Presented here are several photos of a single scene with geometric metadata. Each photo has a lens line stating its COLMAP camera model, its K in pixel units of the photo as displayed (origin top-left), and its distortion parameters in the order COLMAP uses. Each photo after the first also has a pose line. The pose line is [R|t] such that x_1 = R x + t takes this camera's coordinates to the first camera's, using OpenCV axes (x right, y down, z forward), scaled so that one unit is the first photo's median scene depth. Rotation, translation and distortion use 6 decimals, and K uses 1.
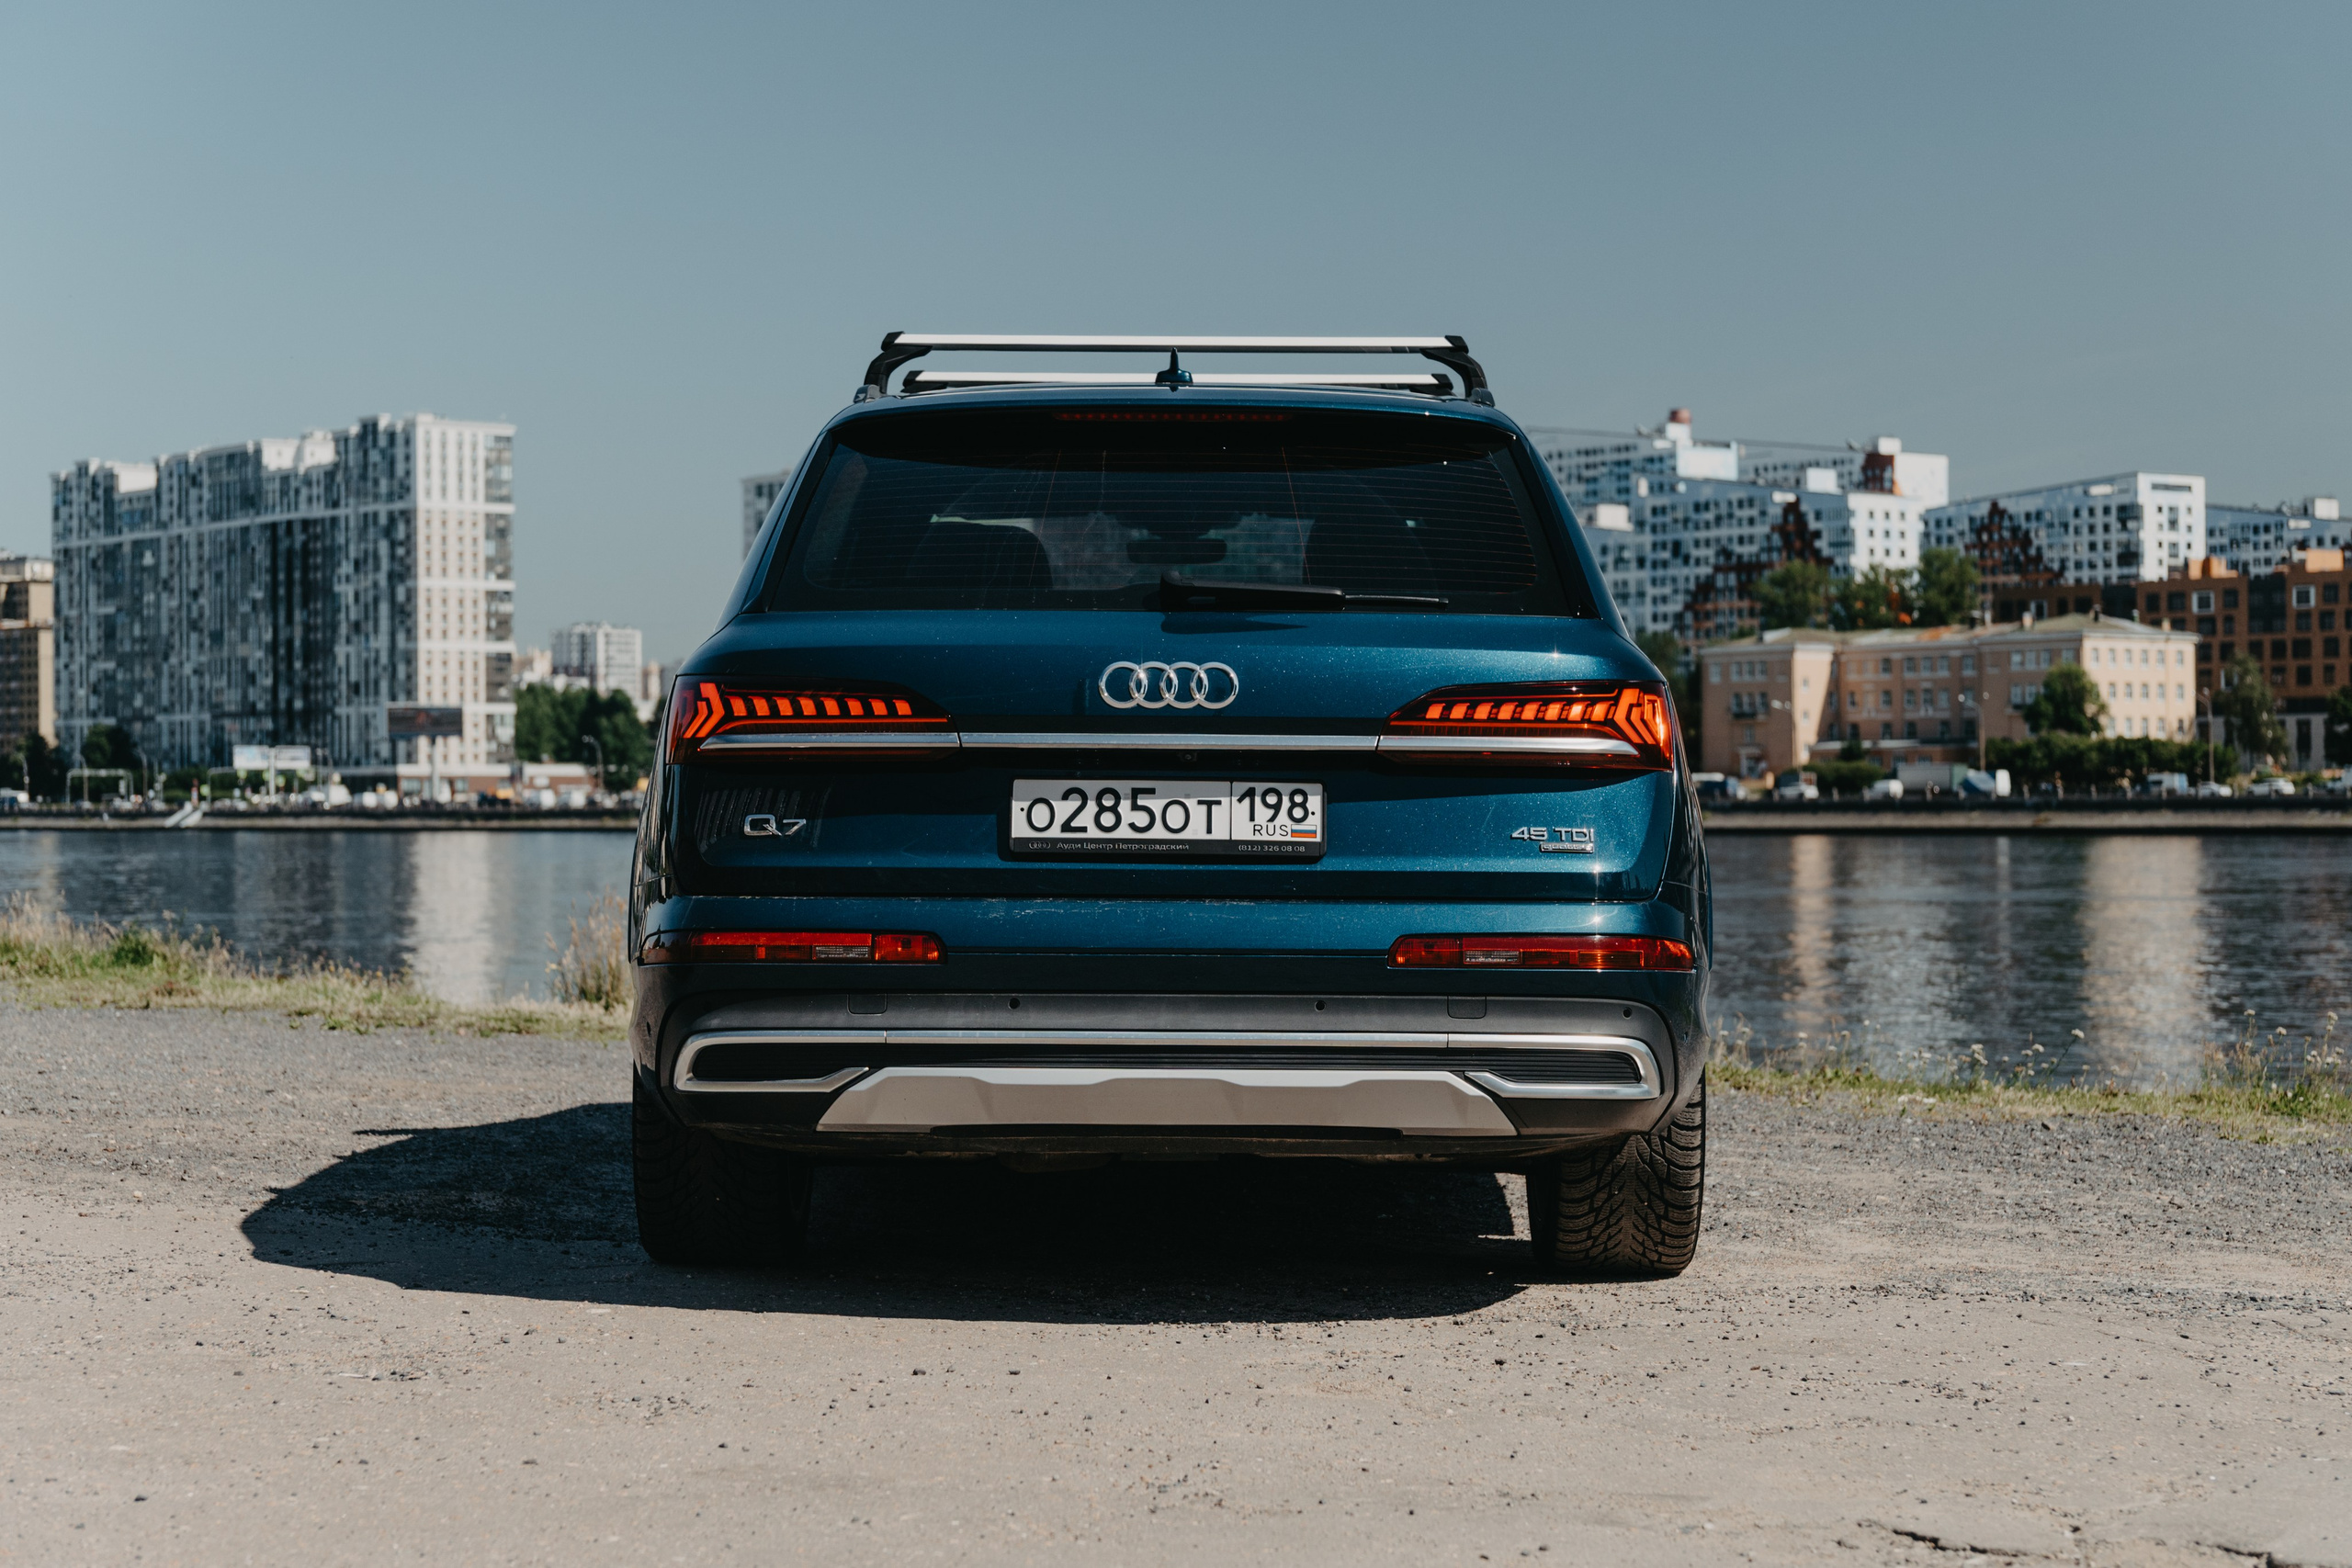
lens RADIAL K [[4151.8, 0, 1176.0], [0, 4151.8, 784.0], [0, 0, 1]] dist [0.016182, 0.966134]
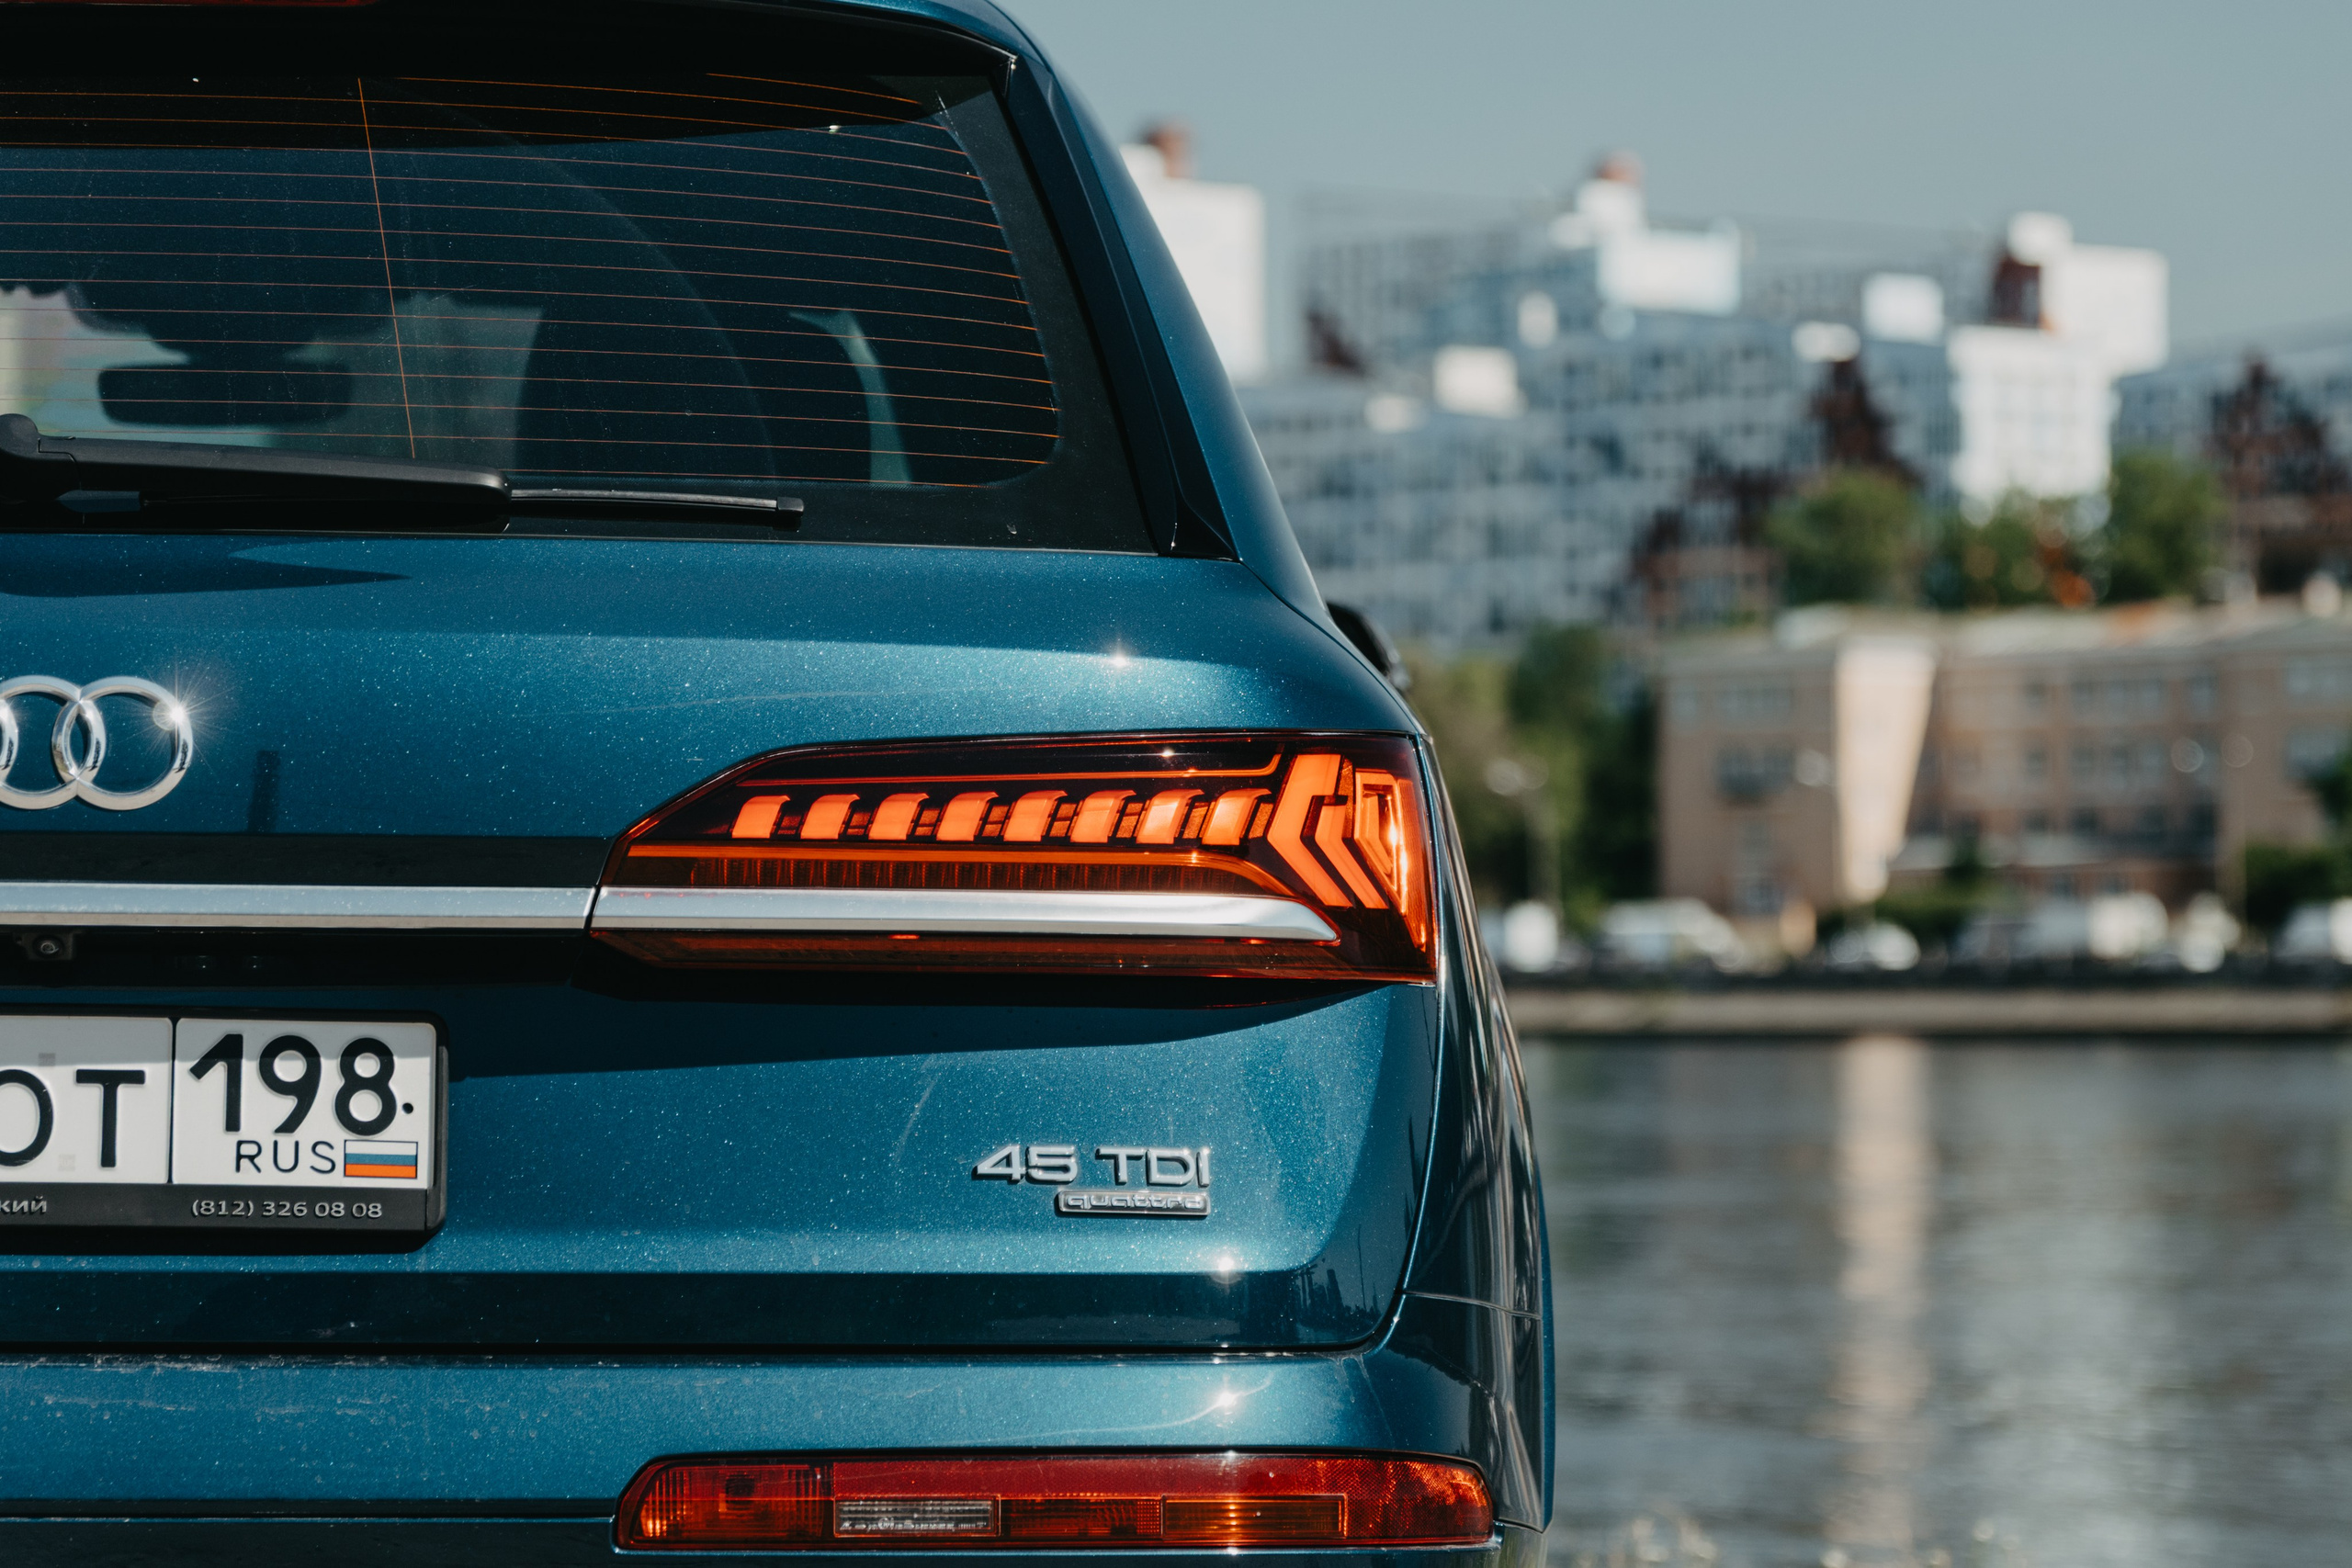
lens RADIAL K [[8111.5, 0, 1176.0], [0, 8111.5, 784.0], [0, 0, 1]] dist [0.028053, -0.001136]
pose [[0.997985, 0.001764, 0.063424, 0.053740], [-0.000721, 0.999864, -0.016465, -0.008995], [-0.063444, 0.016386, 0.997851, 0.308146]]
